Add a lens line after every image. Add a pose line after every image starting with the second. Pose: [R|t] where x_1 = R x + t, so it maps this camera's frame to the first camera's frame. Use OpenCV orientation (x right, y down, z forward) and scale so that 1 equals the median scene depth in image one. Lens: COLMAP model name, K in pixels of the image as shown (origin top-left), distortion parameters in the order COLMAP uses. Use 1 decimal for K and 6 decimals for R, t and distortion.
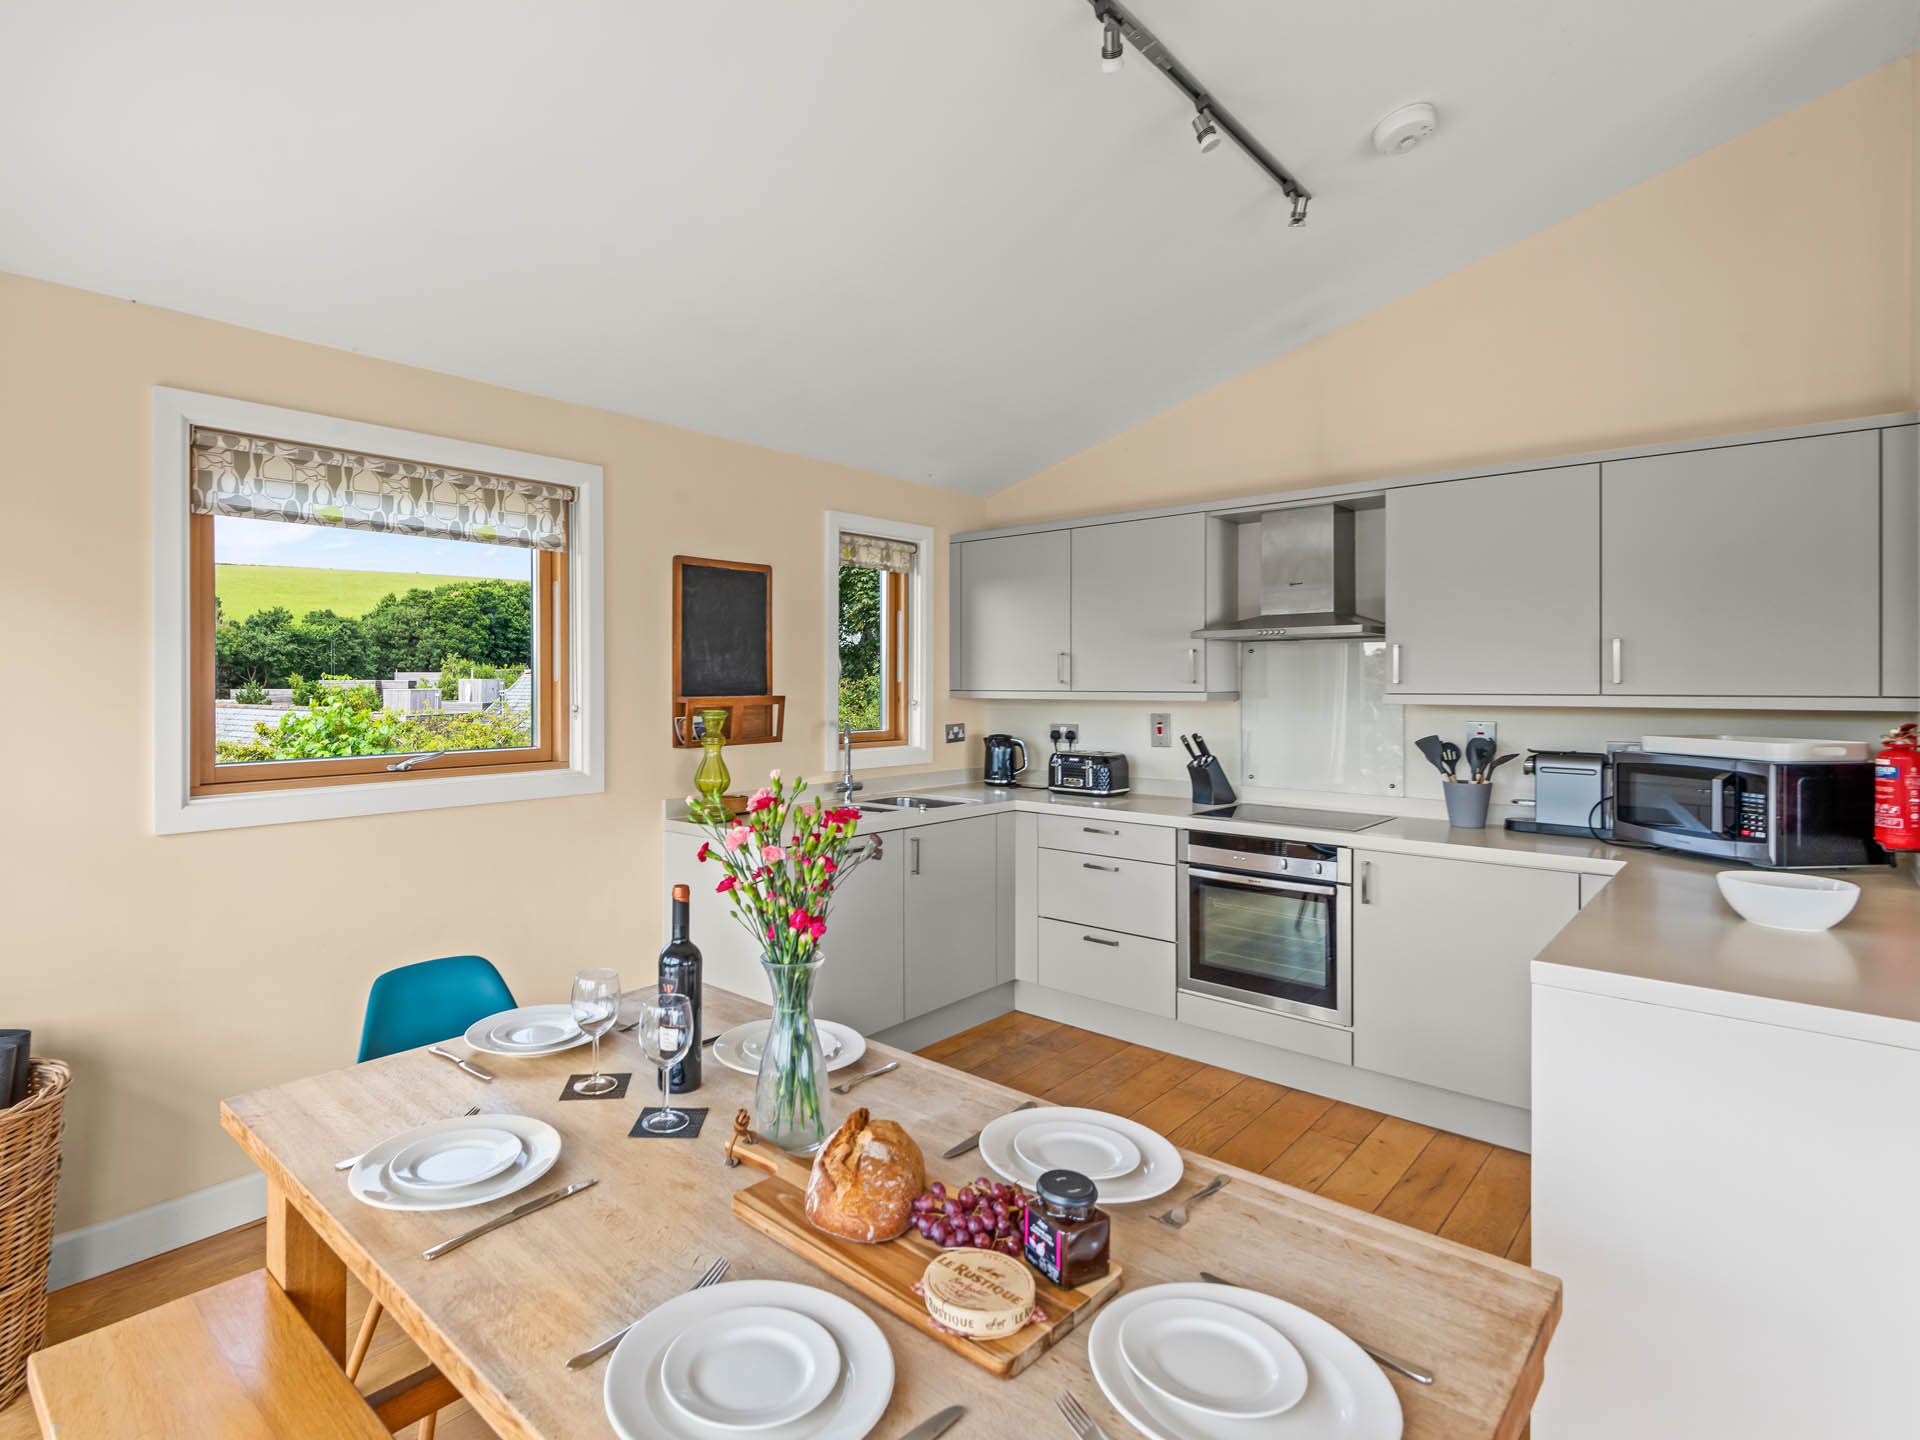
lens RADIAL K [[976.4, 0, 767.4], [0, 976.4, 684.1], [0, 0, 1]] dist [0.045761, -0.000036]
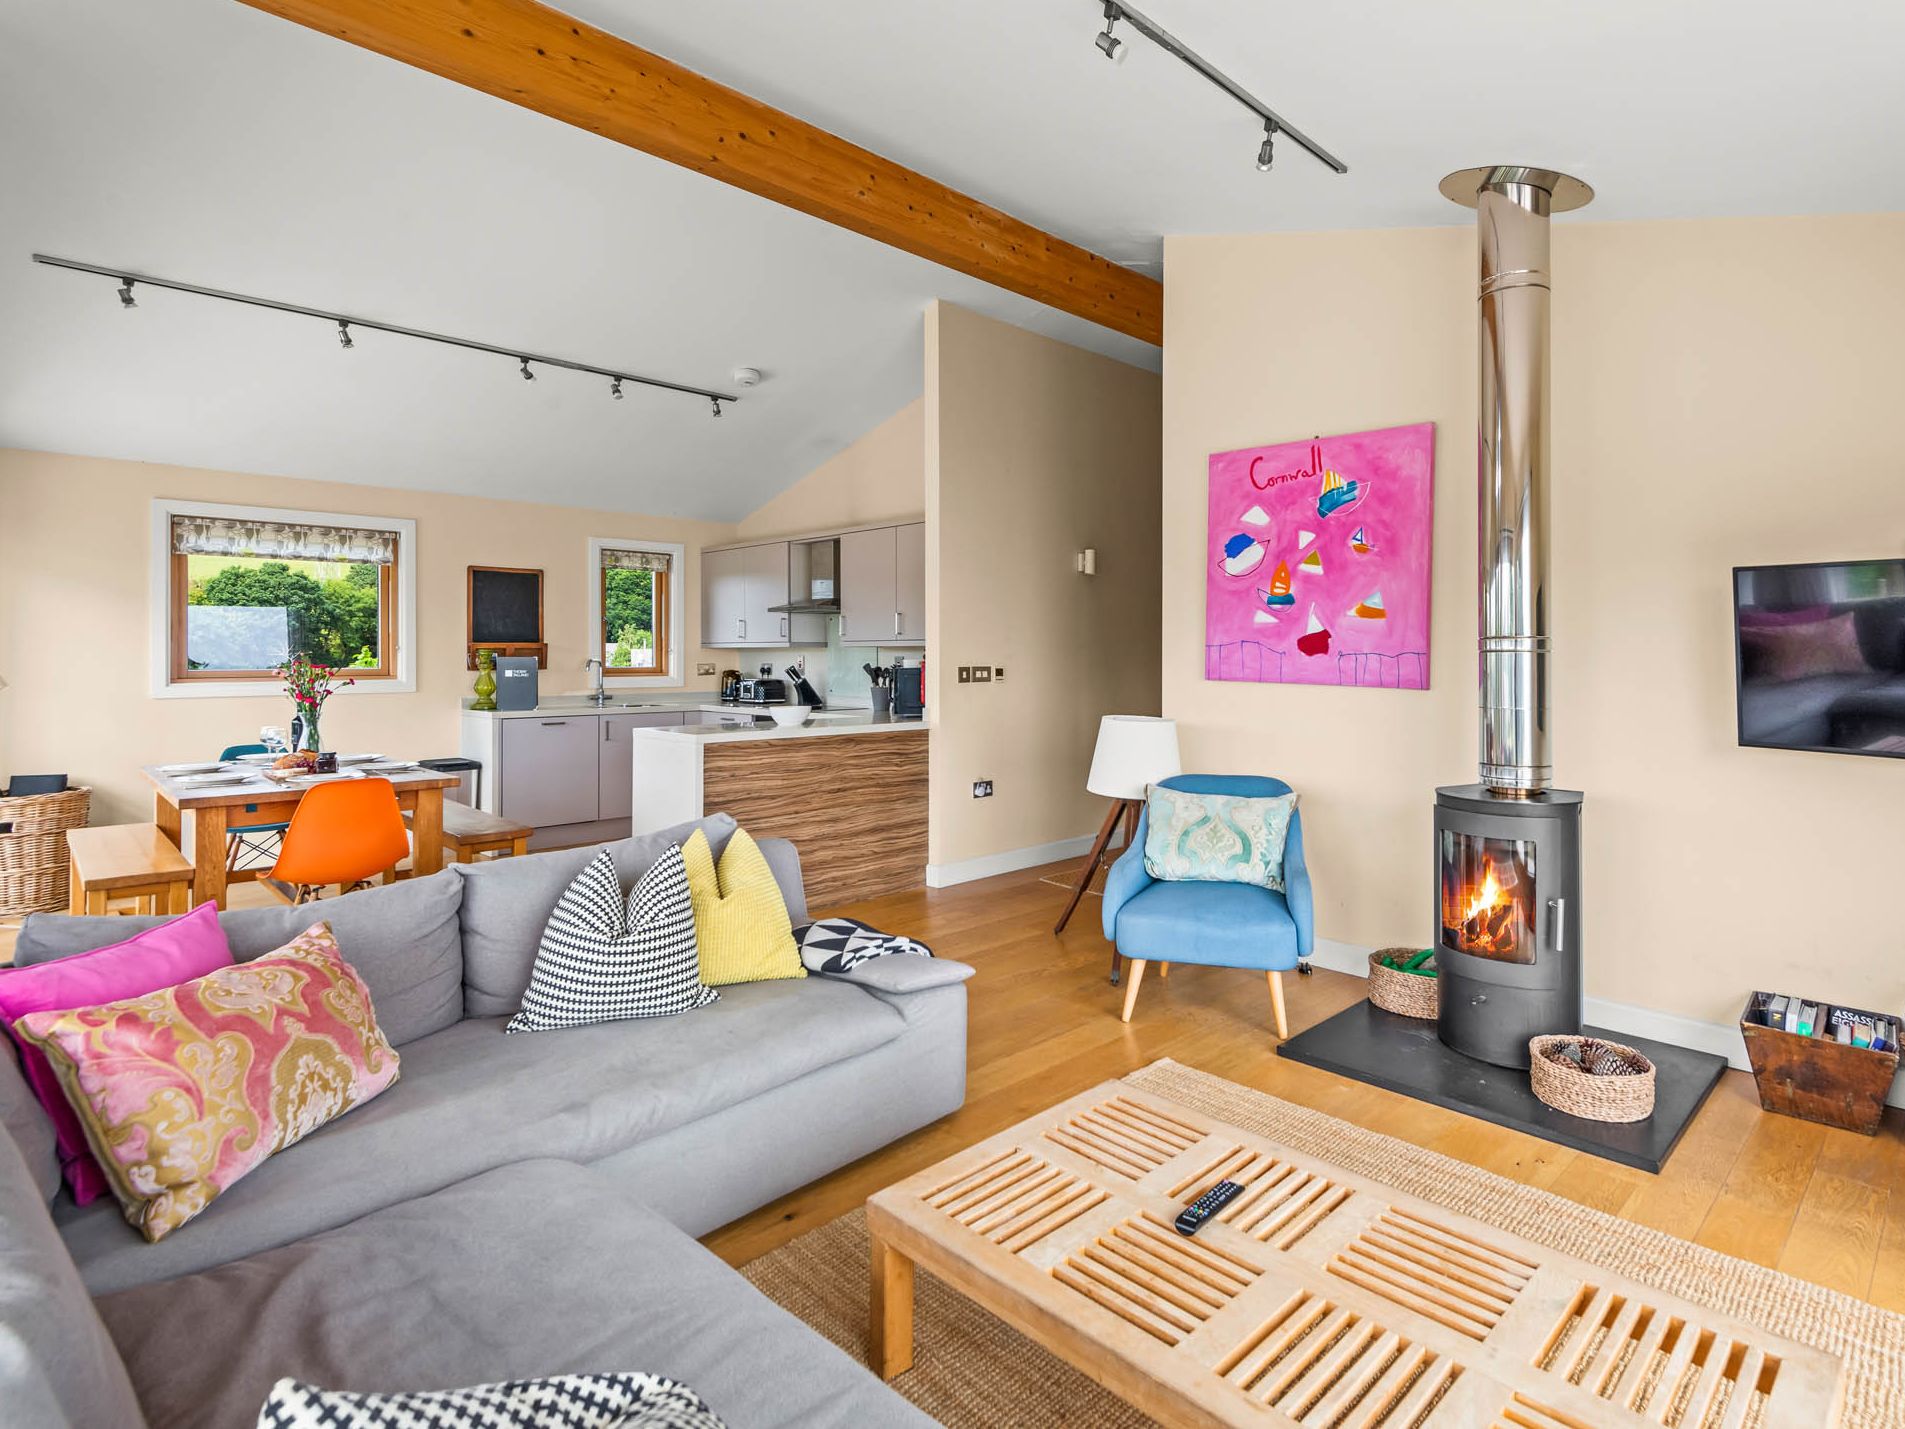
lens RADIAL K [[981.7, 0, 957.7], [0, 981.7, 663.7], [0, 0, 1]] dist [0.015544, -0.000686]
pose [[0.999996, 0.001664, -0.002415, 0.909913], [-0.001645, 0.999966, 0.008111, 0.039430], [0.002428, -0.008107, 0.999964, -0.932834]]
